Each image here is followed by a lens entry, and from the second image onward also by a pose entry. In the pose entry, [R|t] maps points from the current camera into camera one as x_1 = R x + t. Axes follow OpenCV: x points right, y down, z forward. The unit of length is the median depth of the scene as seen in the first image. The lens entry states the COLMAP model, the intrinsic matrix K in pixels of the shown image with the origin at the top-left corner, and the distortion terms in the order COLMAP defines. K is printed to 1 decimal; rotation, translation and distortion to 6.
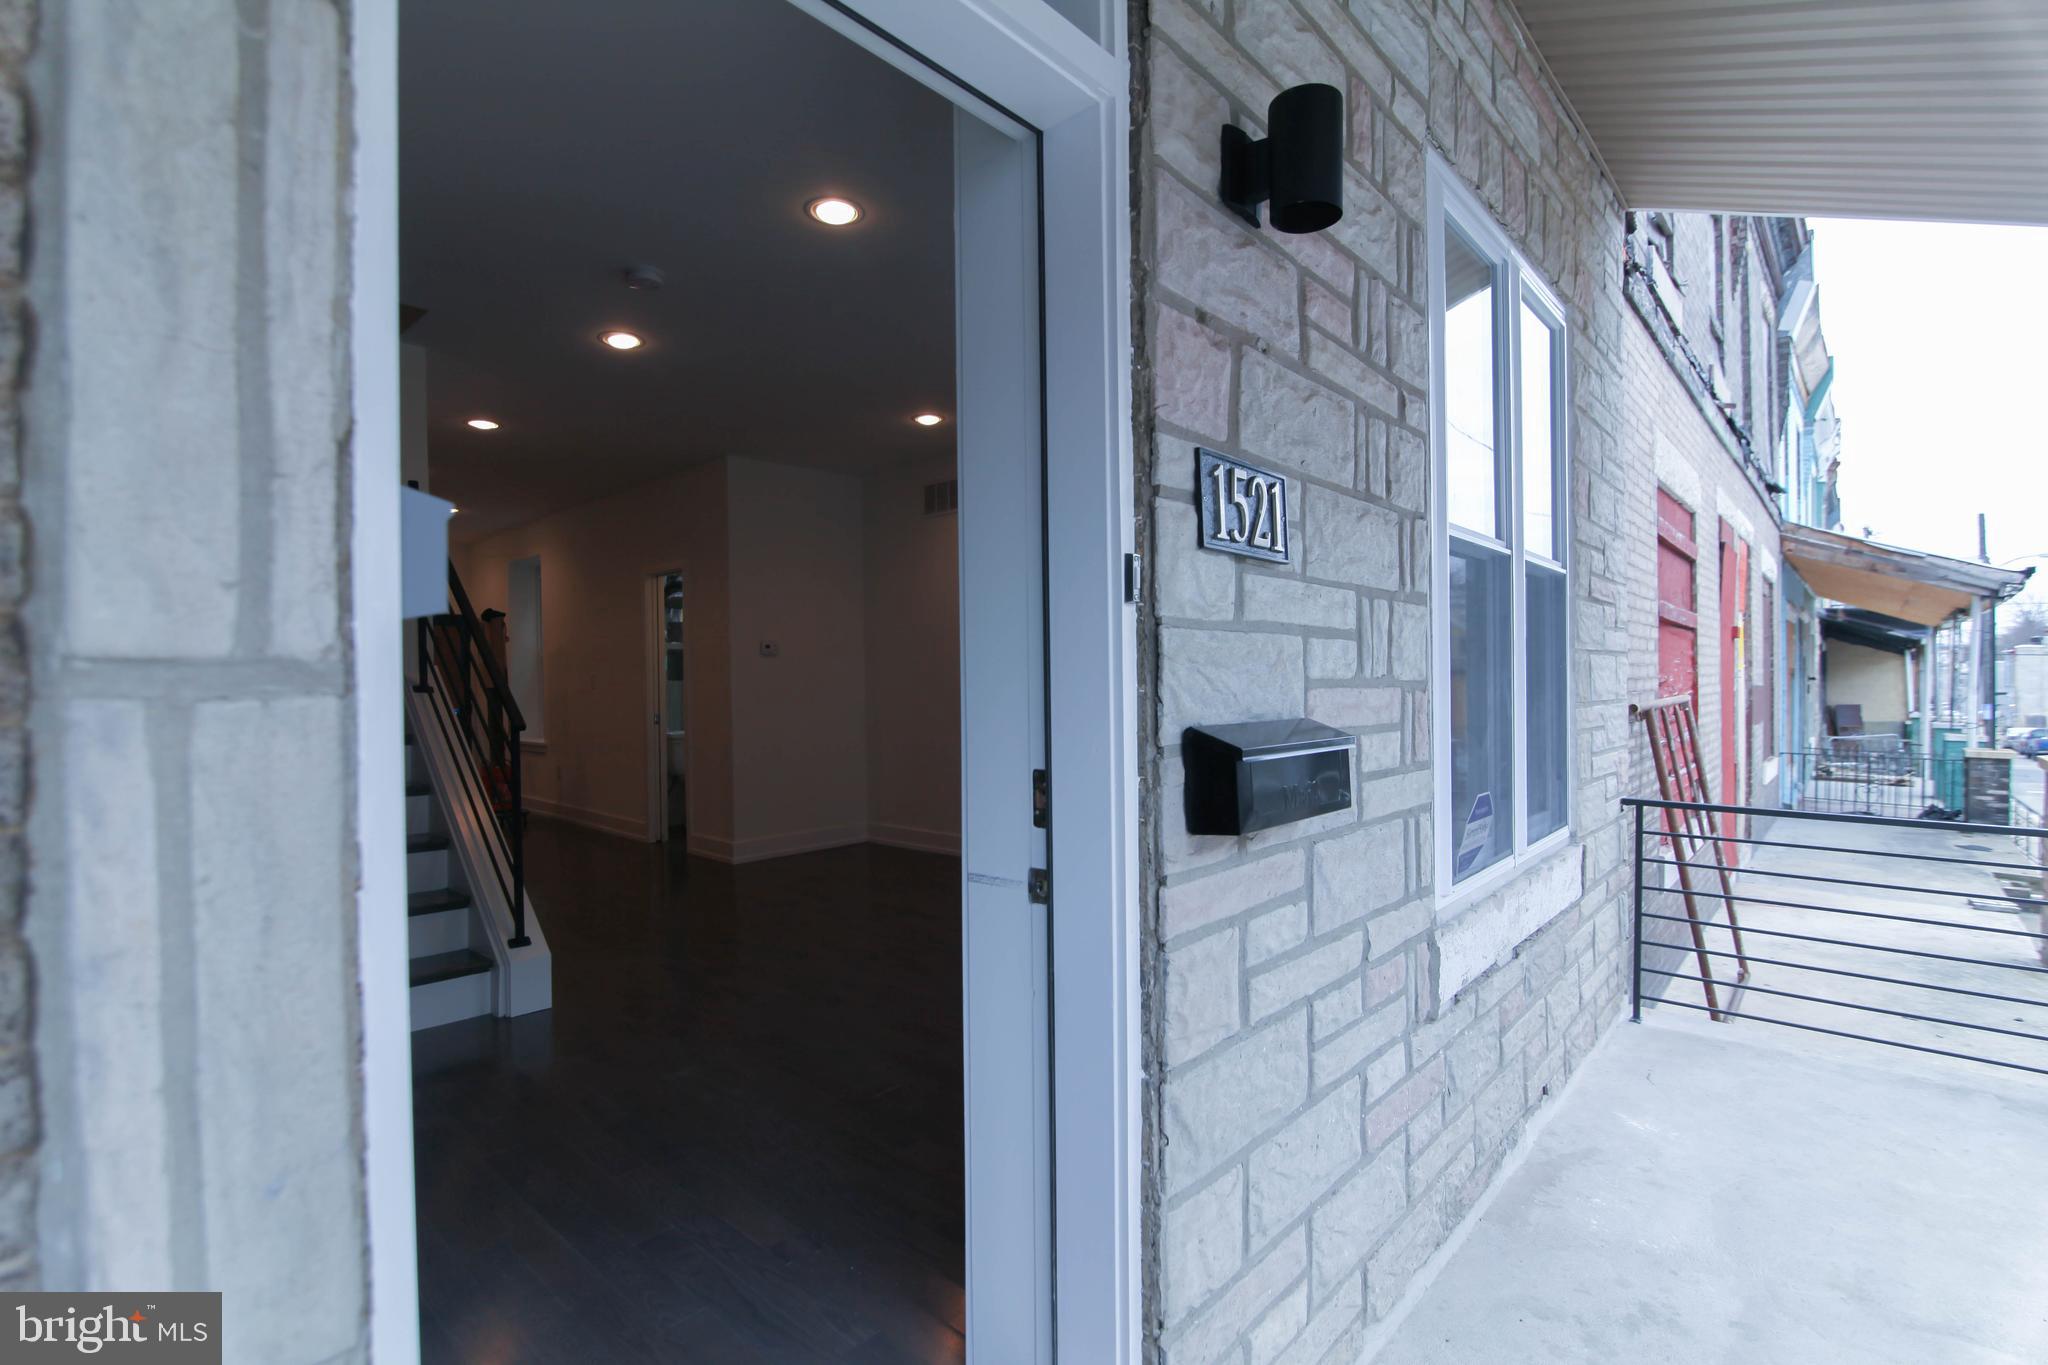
lens RADIAL K [[938.3, 0, 1028.8], [0, 938.3, 682.6], [0, 0, 1]] dist [-0.022415, 0.000959]
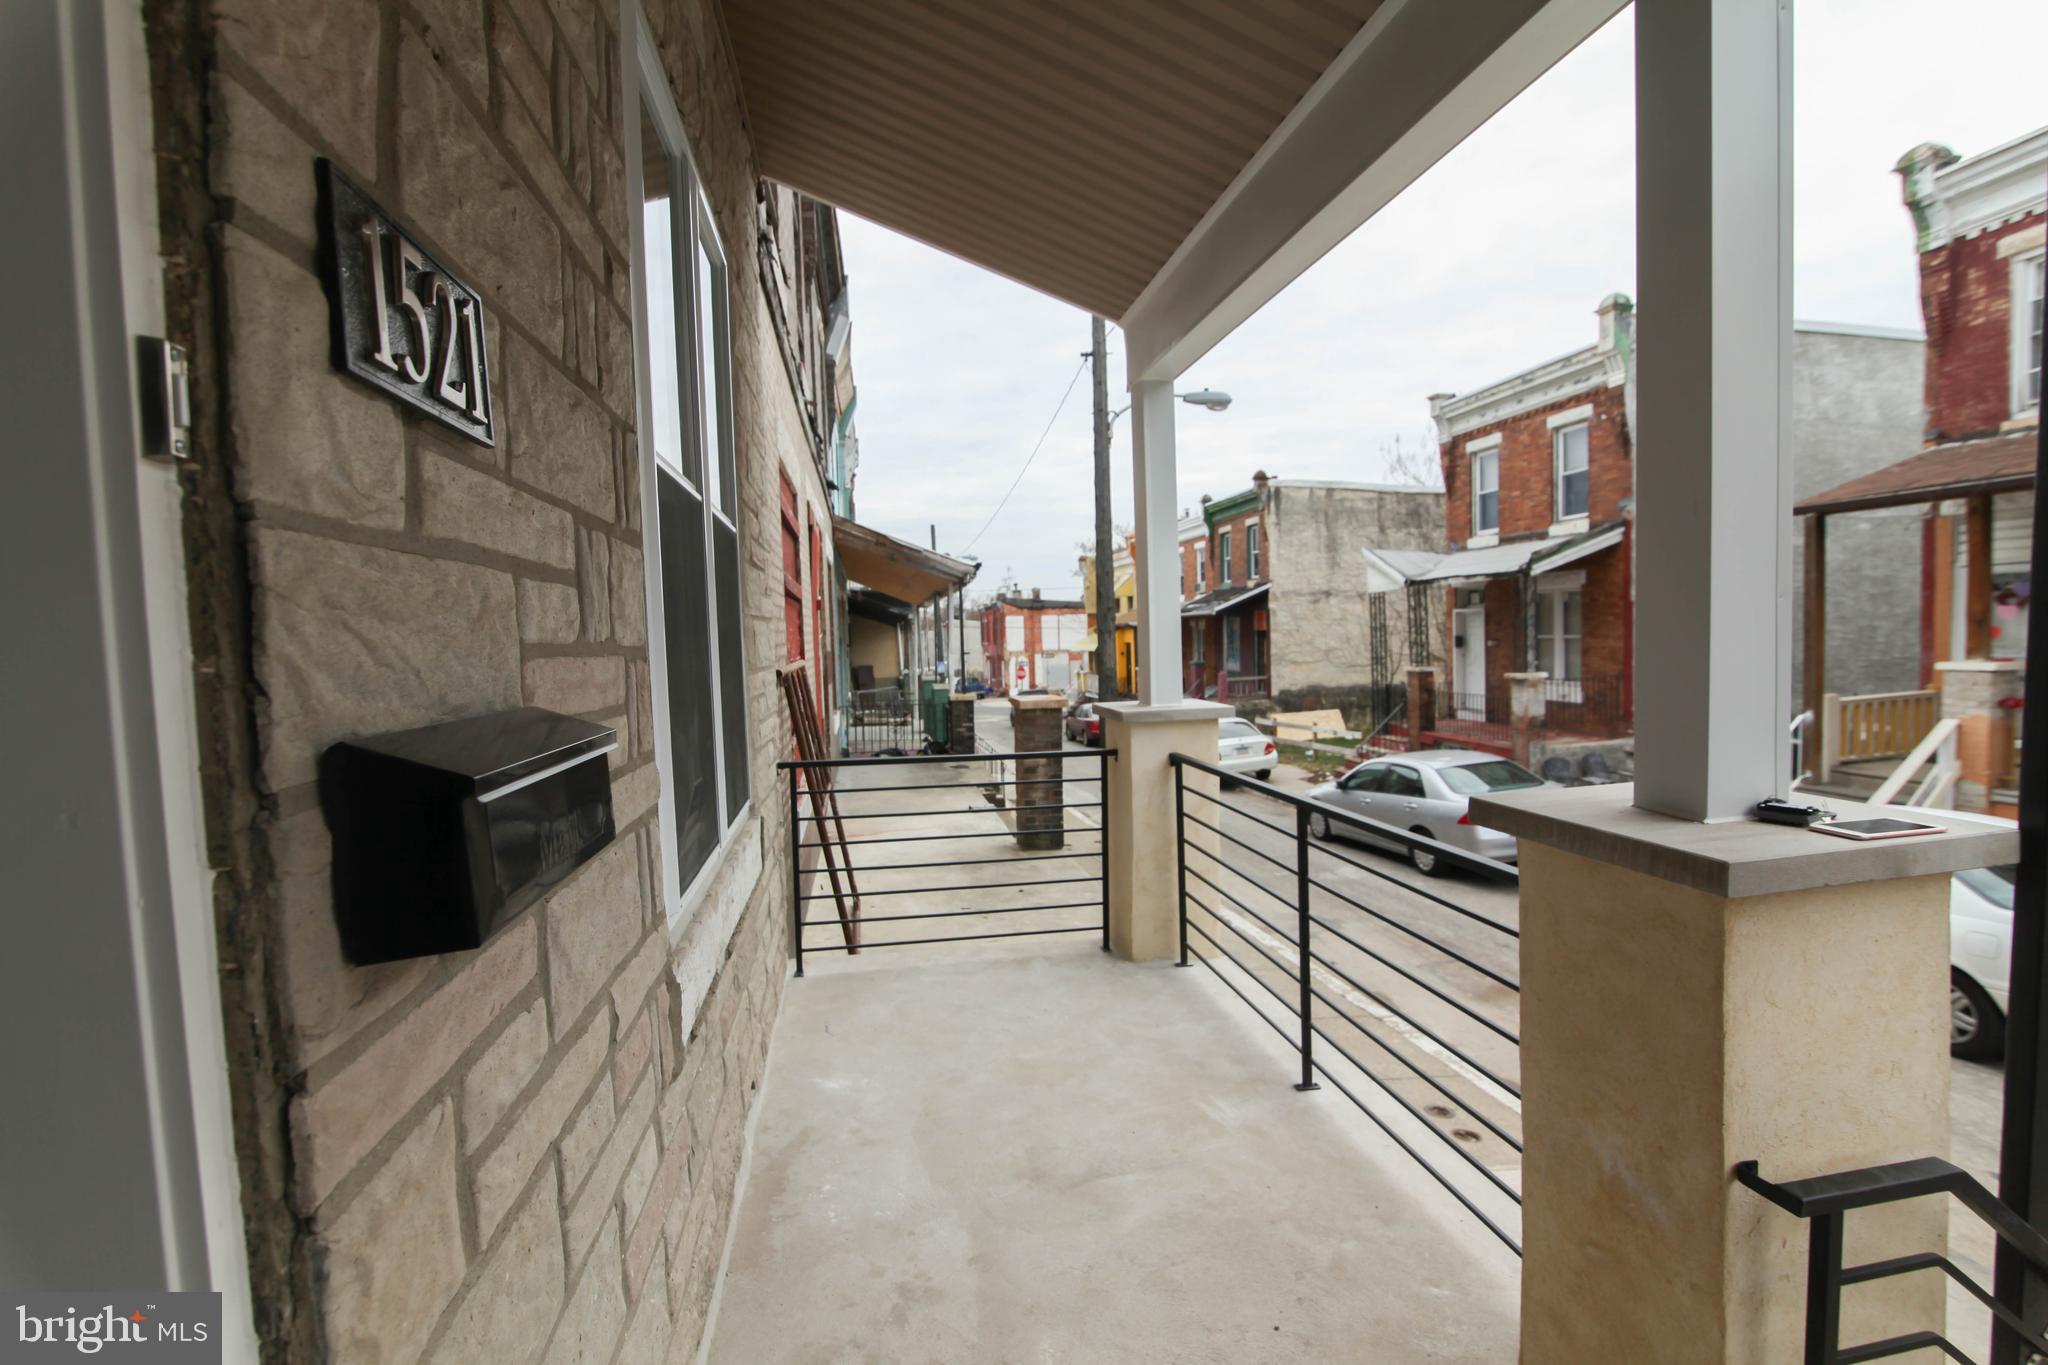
lens RADIAL K [[938.3, 0, 1022.0], [0, 938.3, 686.2], [0, 0, 1]] dist [-0.022415, 0.000959]
pose [[0.619541, -0.051886, 0.783248, 0.018116], [0.027376, 0.998634, 0.044500, 0.006673], [-0.784487, -0.006128, 0.620115, 0.393814]]
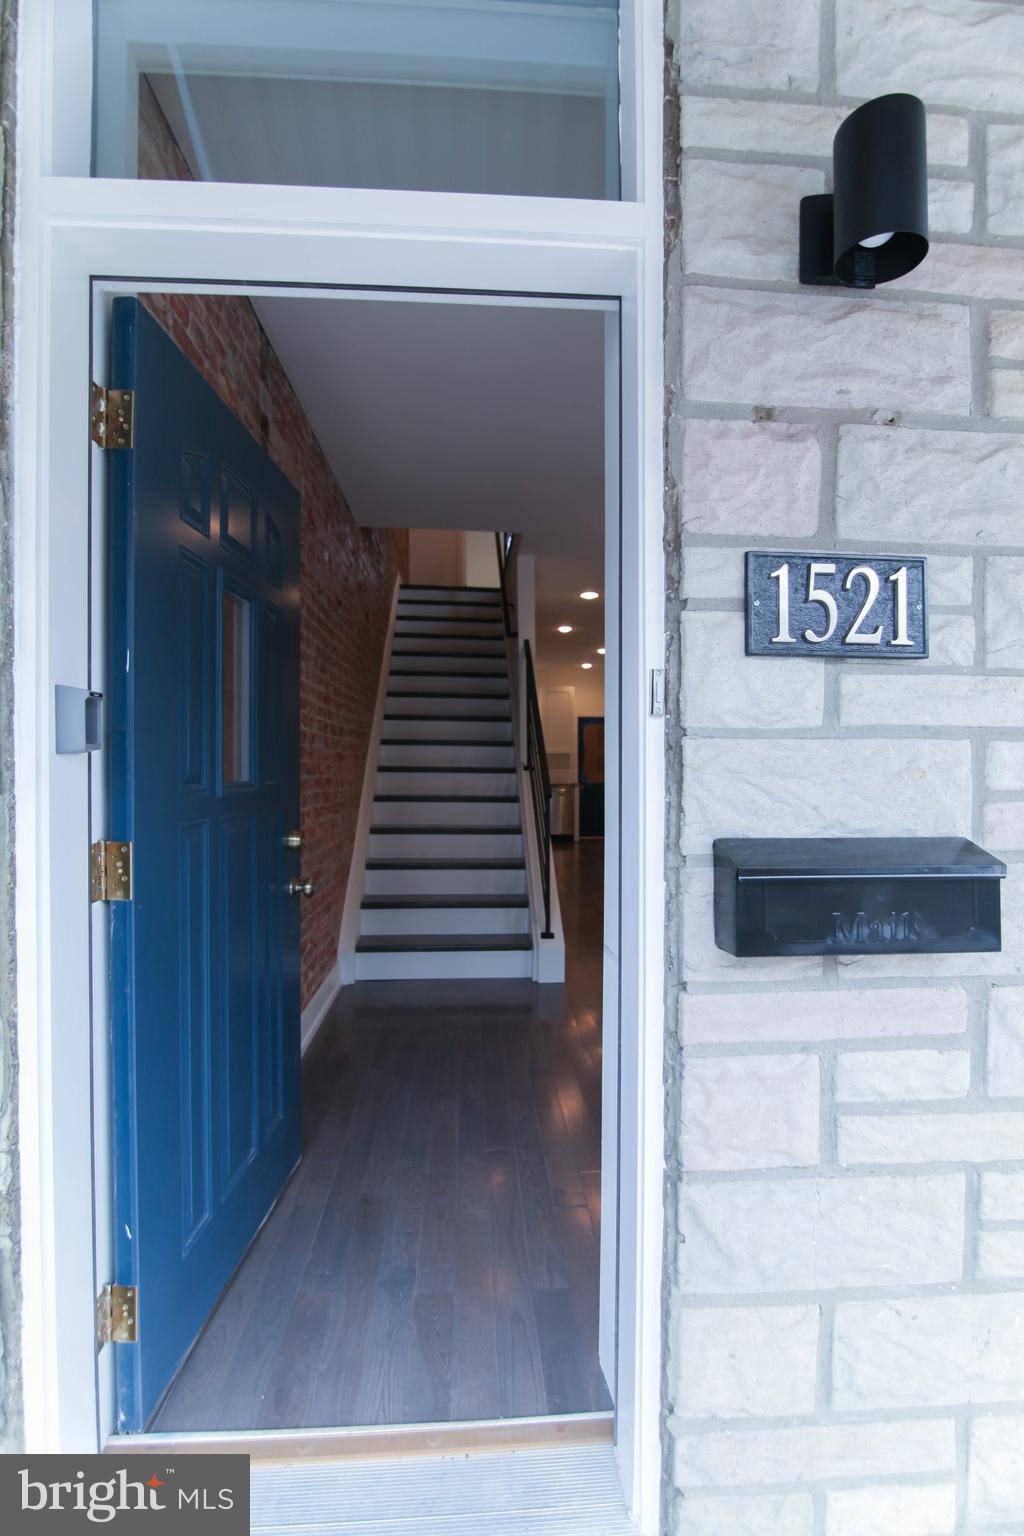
lens RADIAL K [[703.7, 0, 517.7], [0, 703.7, 765.5], [0, 0, 1]] dist [-0.022415, 0.000959]
pose [[0.720099, 0.015771, -0.693692, 0.477793], [-0.010499, 0.999875, 0.011833, -0.032311], [0.693792, -0.001238, 0.720174, 0.285515]]
